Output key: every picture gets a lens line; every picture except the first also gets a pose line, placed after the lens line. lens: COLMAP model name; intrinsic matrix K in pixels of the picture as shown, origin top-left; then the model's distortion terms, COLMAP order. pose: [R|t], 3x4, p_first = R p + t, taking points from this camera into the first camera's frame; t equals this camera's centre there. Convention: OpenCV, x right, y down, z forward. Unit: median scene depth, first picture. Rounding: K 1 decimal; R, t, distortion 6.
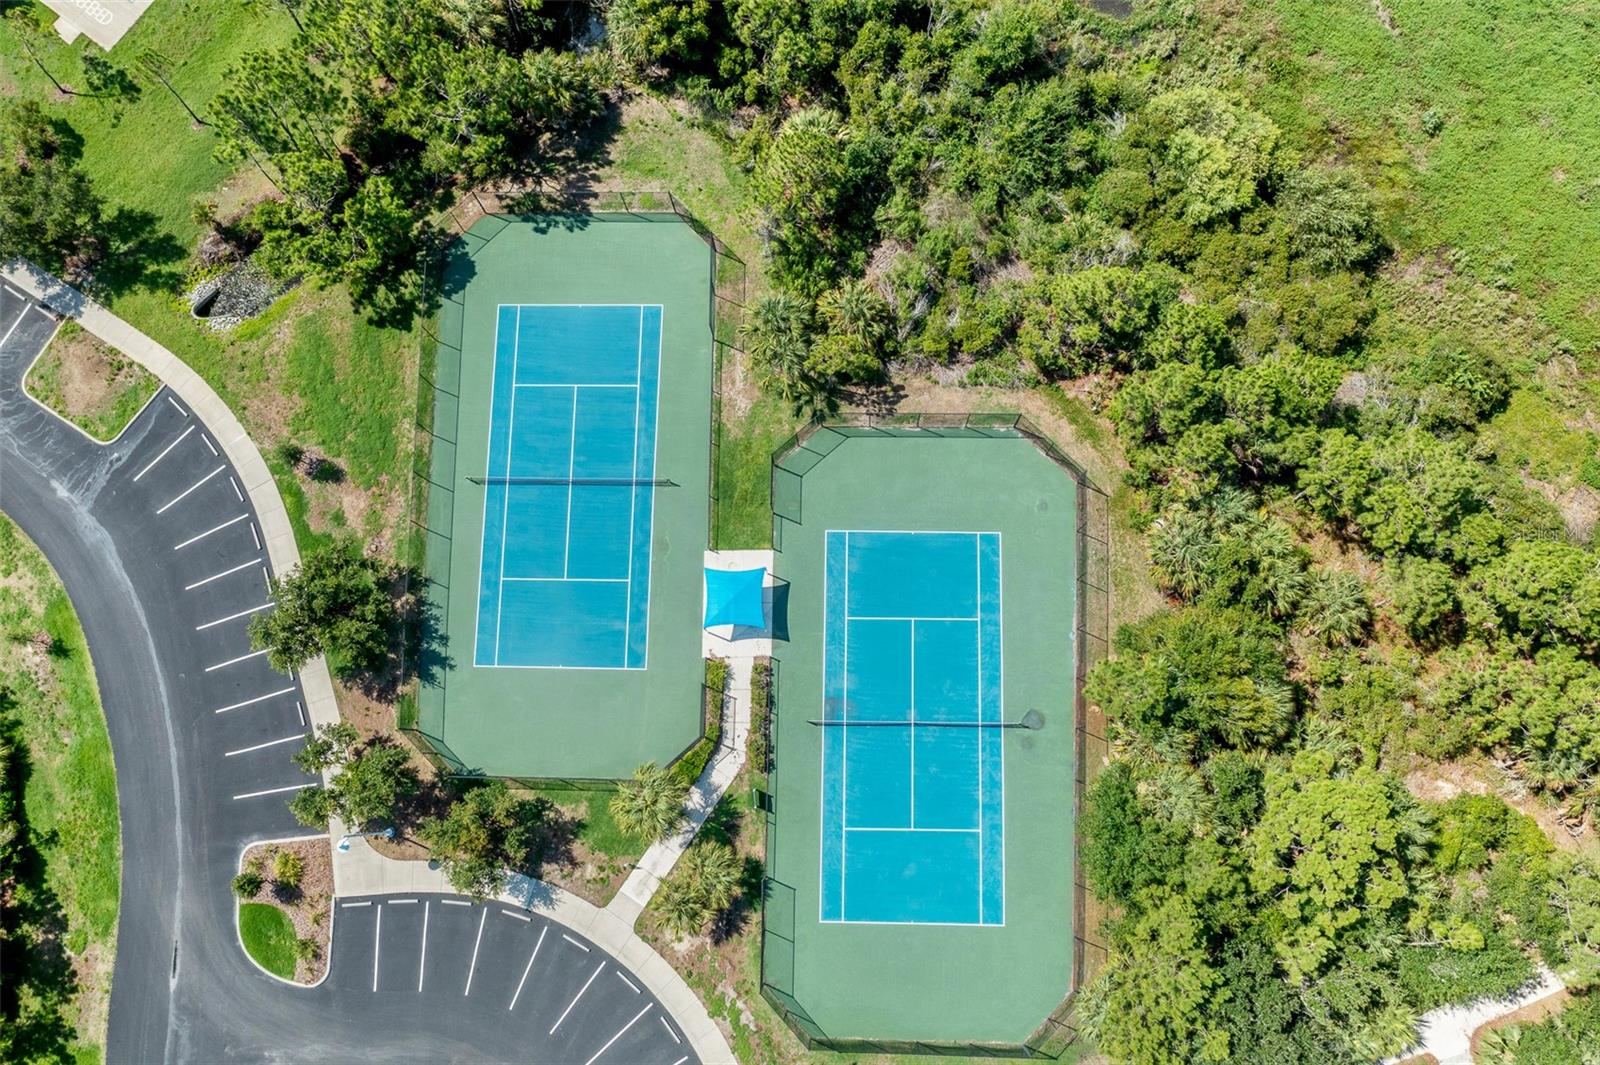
lens RADIAL K [[1268.0, 0, 800.0], [0, 1268.0, 532.5], [0, 0, 1]] dist [-0.024415, 0.006378]
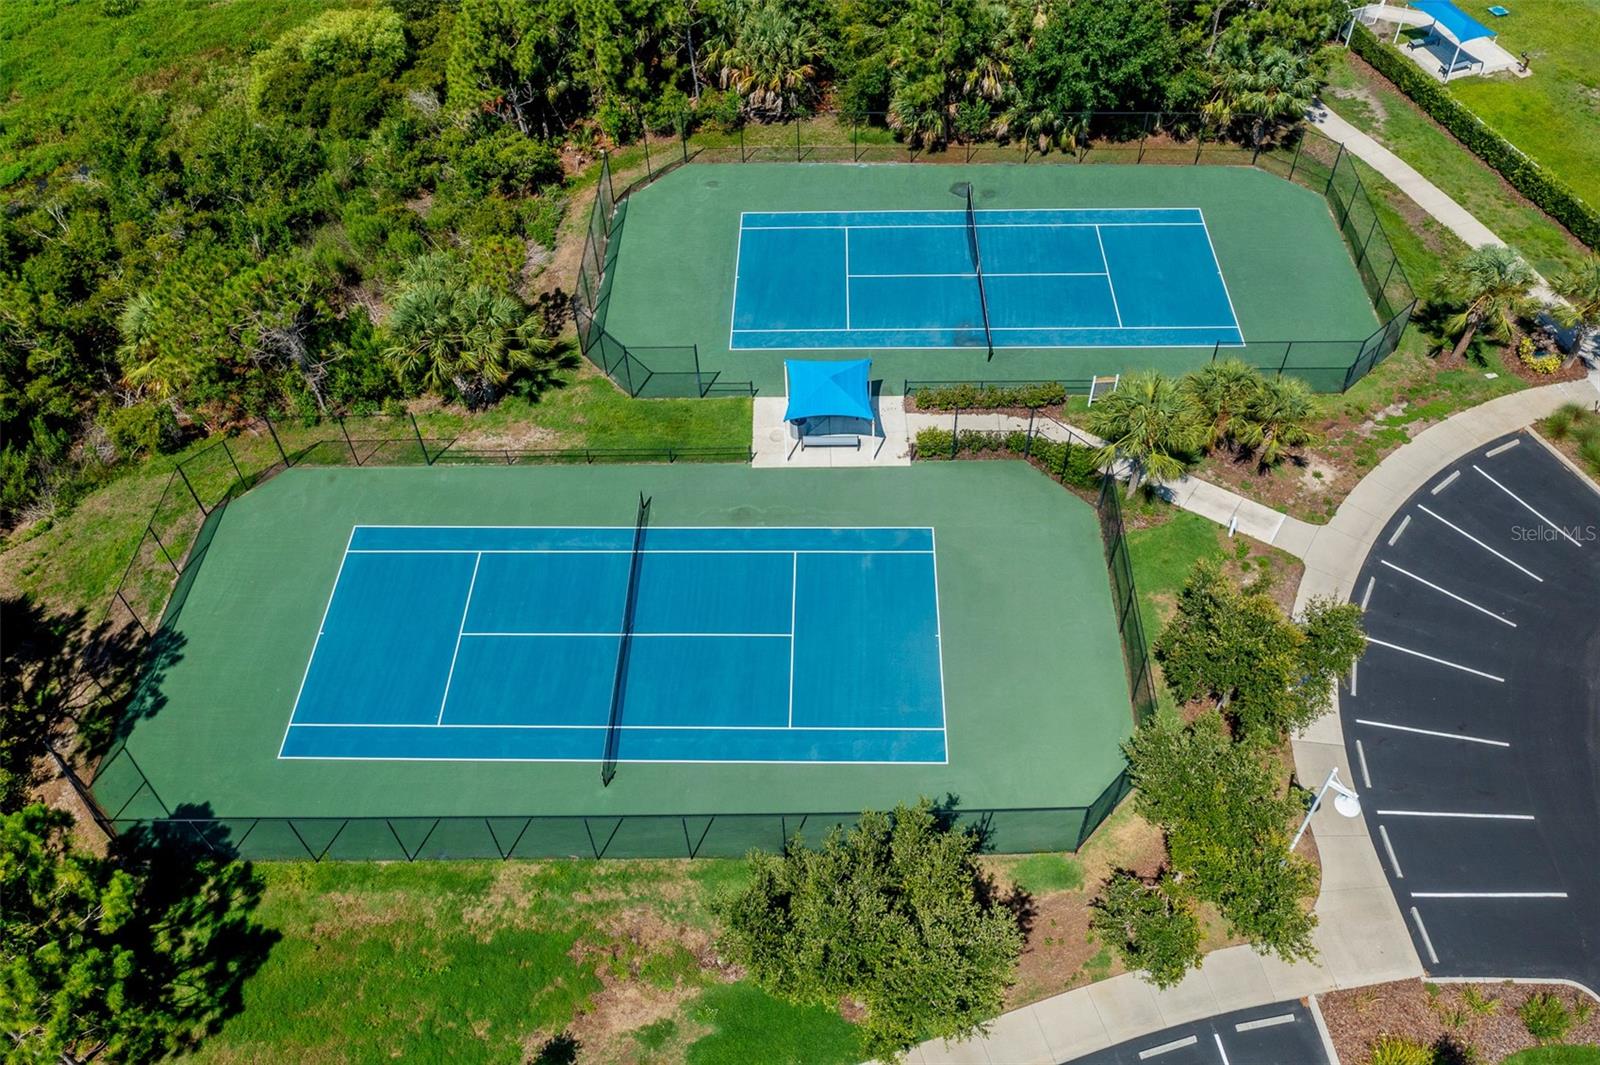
lens RADIAL K [[1268.0, 0, 800.0], [0, 1268.0, 532.5], [0, 0, 1]] dist [-0.024415, 0.006378]
pose [[0.002098, -0.724069, 0.689725, -0.571380], [0.987912, 0.108409, 0.110803, -0.031455], [-0.155002, 0.681155, 0.715544, 0.544191]]
